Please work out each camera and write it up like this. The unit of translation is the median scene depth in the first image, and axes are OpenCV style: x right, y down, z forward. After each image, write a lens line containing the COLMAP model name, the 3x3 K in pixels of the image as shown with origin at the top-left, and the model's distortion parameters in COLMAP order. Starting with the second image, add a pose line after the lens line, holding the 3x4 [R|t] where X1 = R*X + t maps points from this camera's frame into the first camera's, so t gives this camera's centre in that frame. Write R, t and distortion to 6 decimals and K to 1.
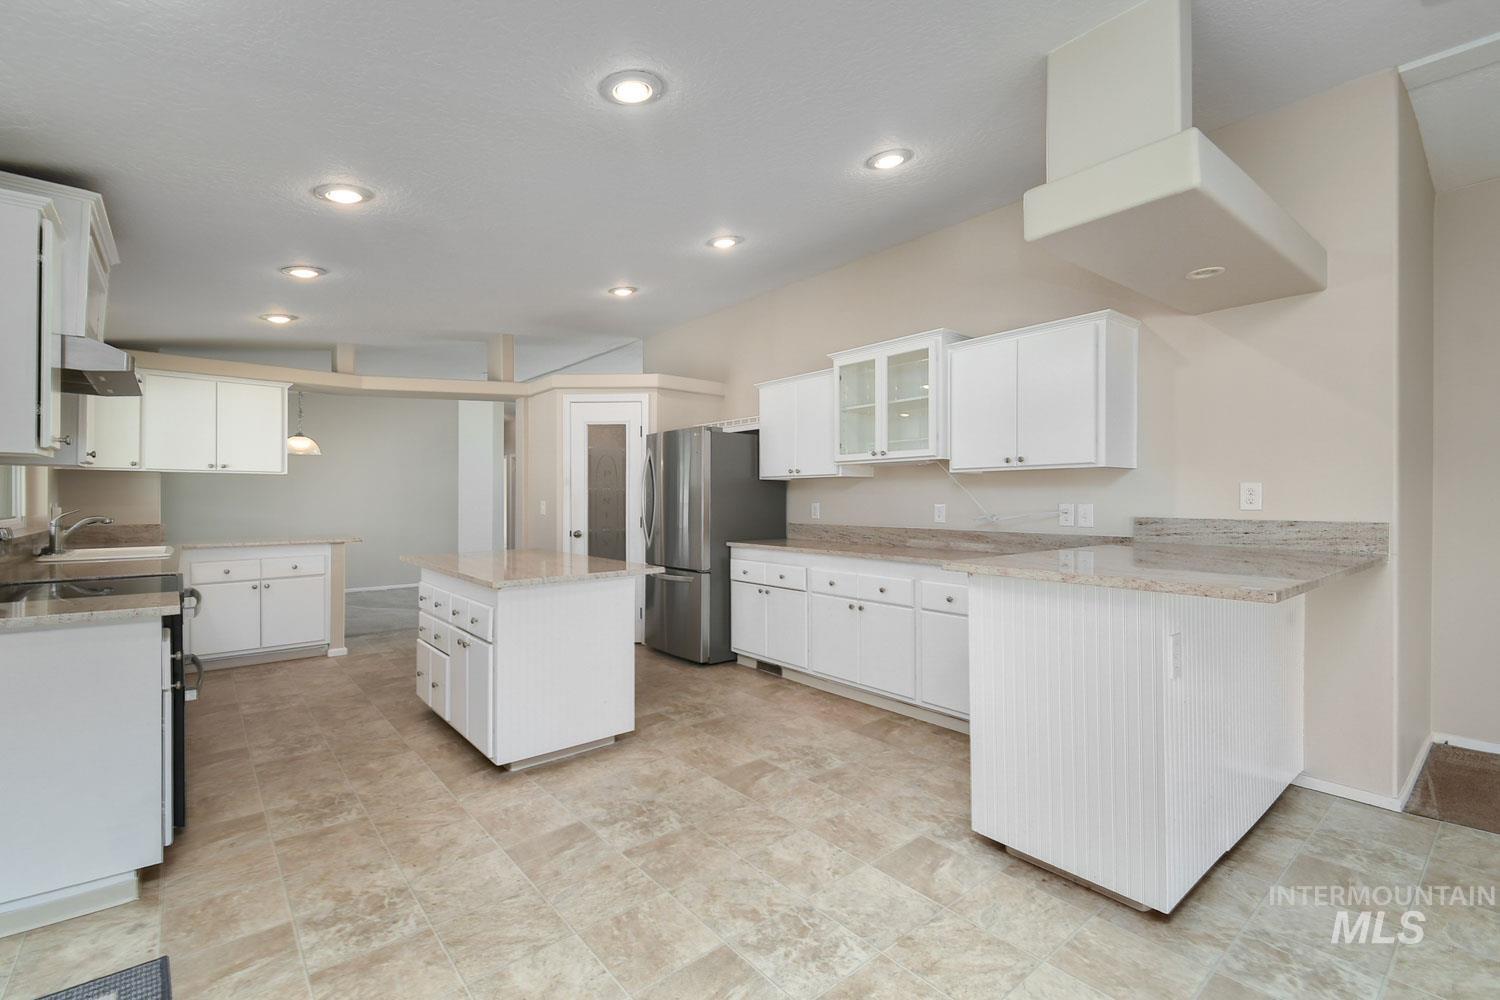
lens RADIAL K [[670.5, 0, 754.0], [0, 670.5, 499.8], [0, 0, 1]] dist [0.016973, -0.004702]
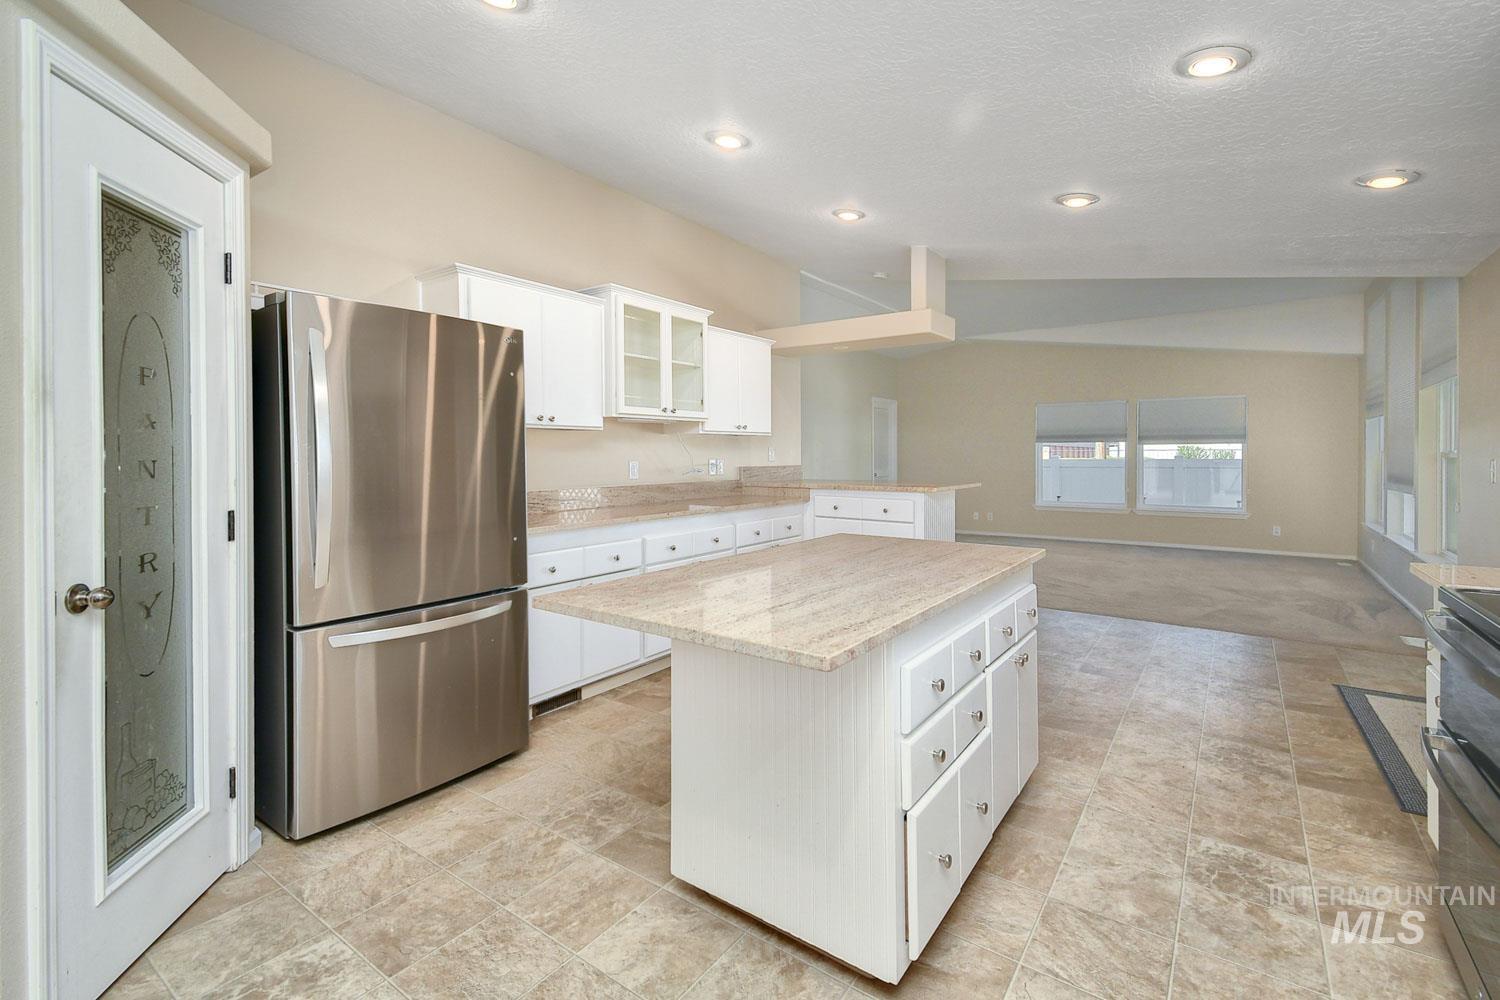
lens RADIAL K [[670.5, 0, 760.0], [0, 670.5, 453.5], [0, 0, 1]] dist [0.016973, -0.004702]
pose [[-0.254409, 0.003994, 0.967088, -0.694635], [0.011190, 0.999937, -0.001186, -0.002131], [-0.967032, 0.010520, -0.254438, 0.959664]]
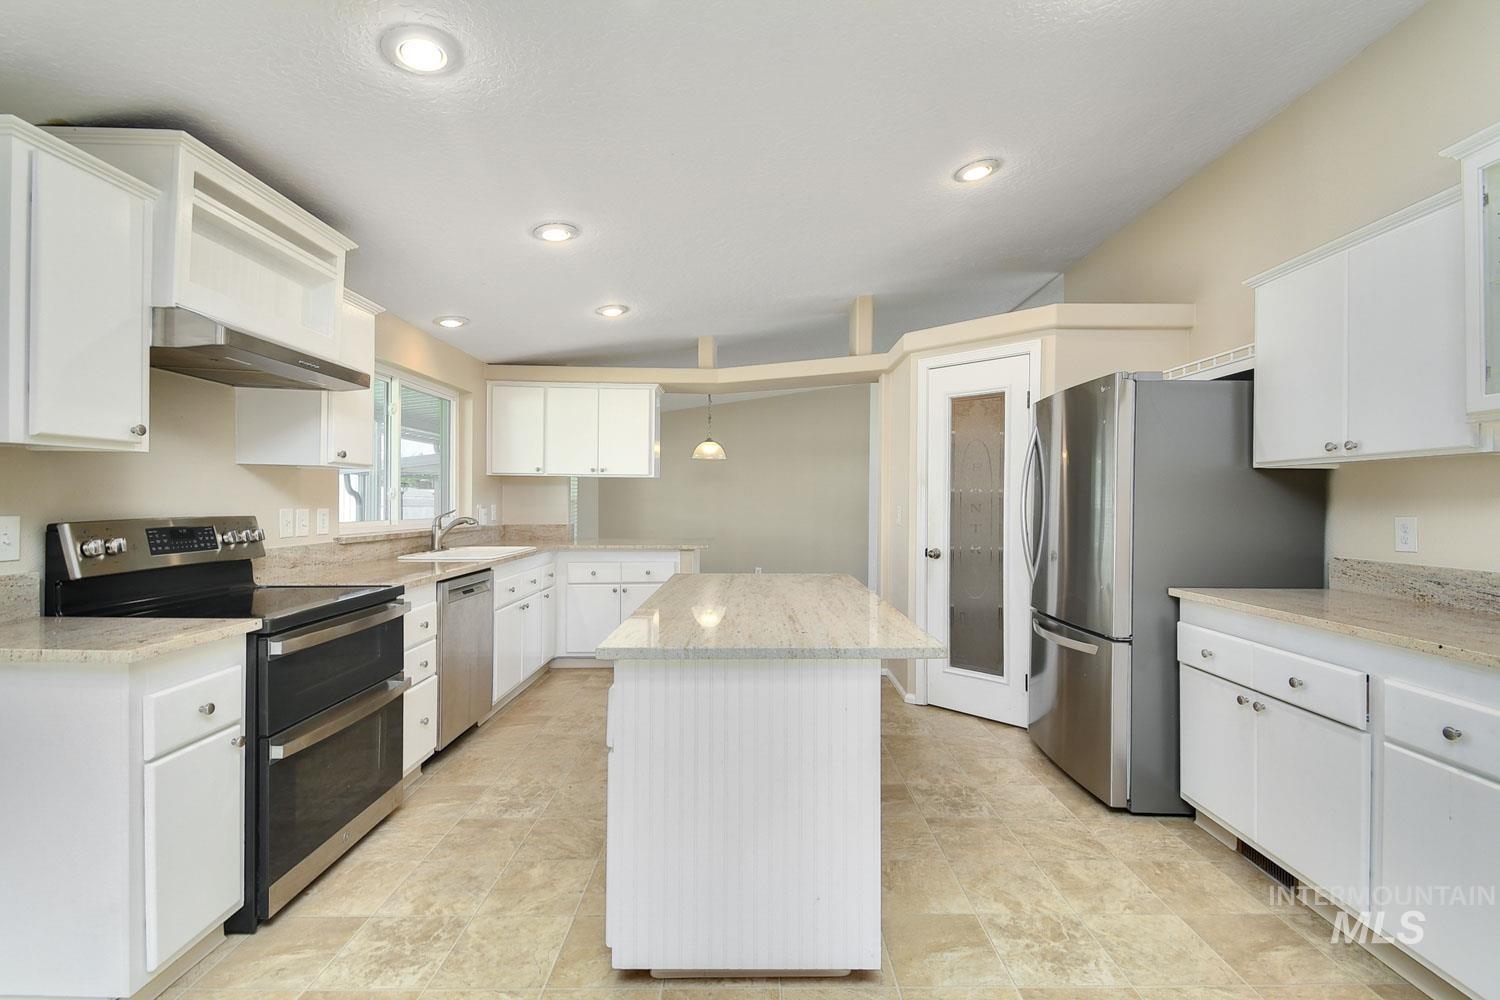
lens RADIAL K [[670.5, 0, 754.3], [0, 670.5, 498.2], [0, 0, 1]] dist [0.016973, -0.004702]
pose [[0.767117, 0.000650, -0.641507, 0.049861], [-0.006659, 0.999954, -0.006950, -0.001496], [0.641473, 0.009603, 0.767086, 0.391683]]
